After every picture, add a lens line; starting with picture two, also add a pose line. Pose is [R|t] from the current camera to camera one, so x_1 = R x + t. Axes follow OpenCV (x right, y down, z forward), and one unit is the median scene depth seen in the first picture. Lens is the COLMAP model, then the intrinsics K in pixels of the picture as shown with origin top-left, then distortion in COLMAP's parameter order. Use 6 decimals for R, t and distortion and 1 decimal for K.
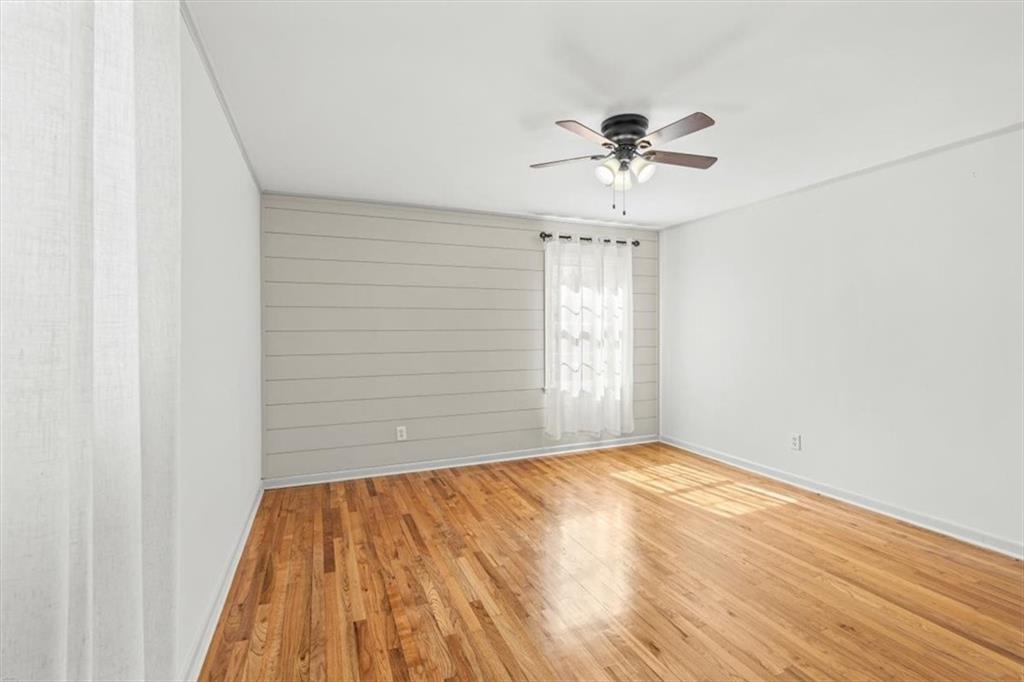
lens RADIAL K [[461.5, 0, 518.0], [0, 461.5, 335.5], [0, 0, 1]] dist [-0.007569, 0.001285]
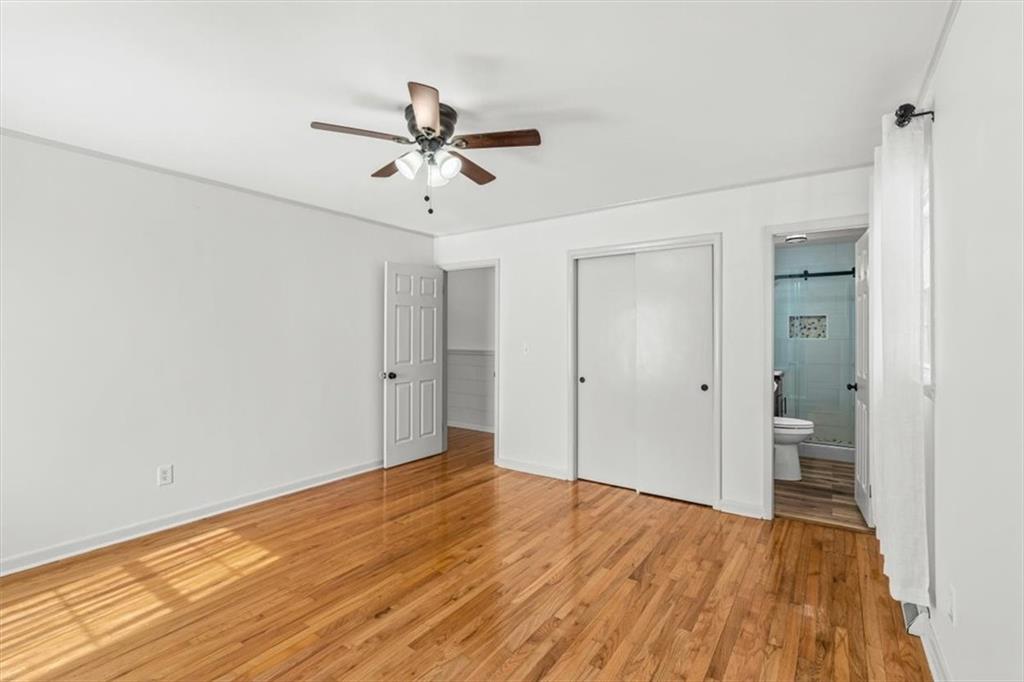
lens RADIAL K [[461.5, 0, 512.9], [0, 461.5, 333.5], [0, 0, 1]] dist [-0.007569, 0.001285]
pose [[-0.523313, 0.006006, 0.852119, -0.418011], [0.009472, 0.999954, -0.001230, -0.014578], [-0.852088, 0.007427, -0.523346, 0.893058]]
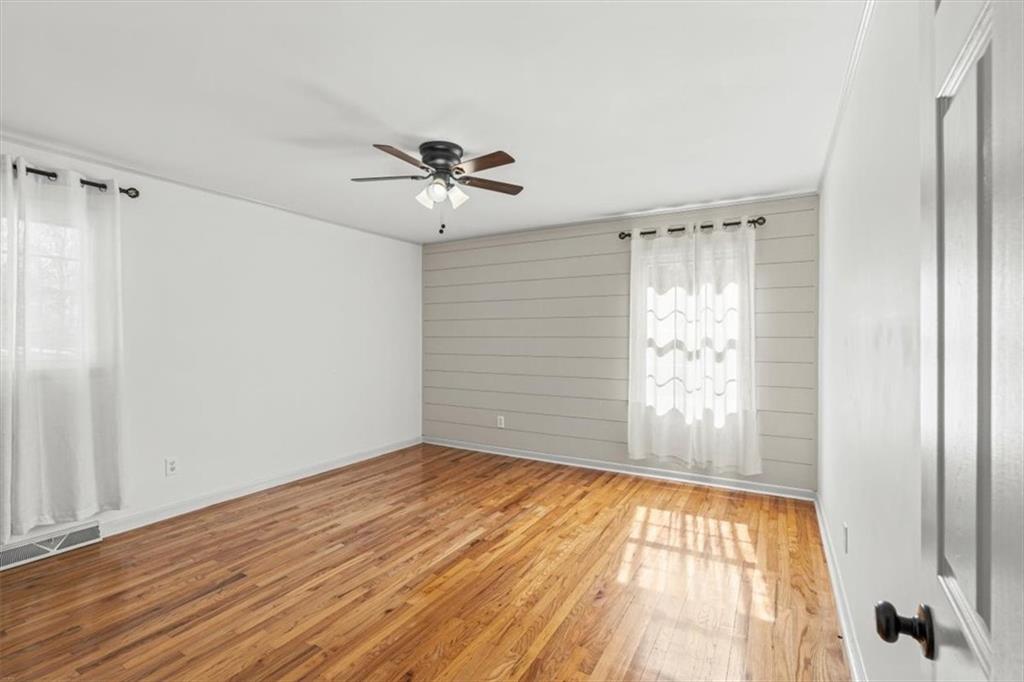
lens RADIAL K [[461.5, 0, 516.4], [0, 461.5, 339.6], [0, 0, 1]] dist [-0.007569, 0.001285]
pose [[0.603938, 0.012239, -0.796937, 0.804300], [-0.011462, 0.999912, 0.006670, -0.013716], [0.796949, 0.005106, 0.604025, 0.324205]]
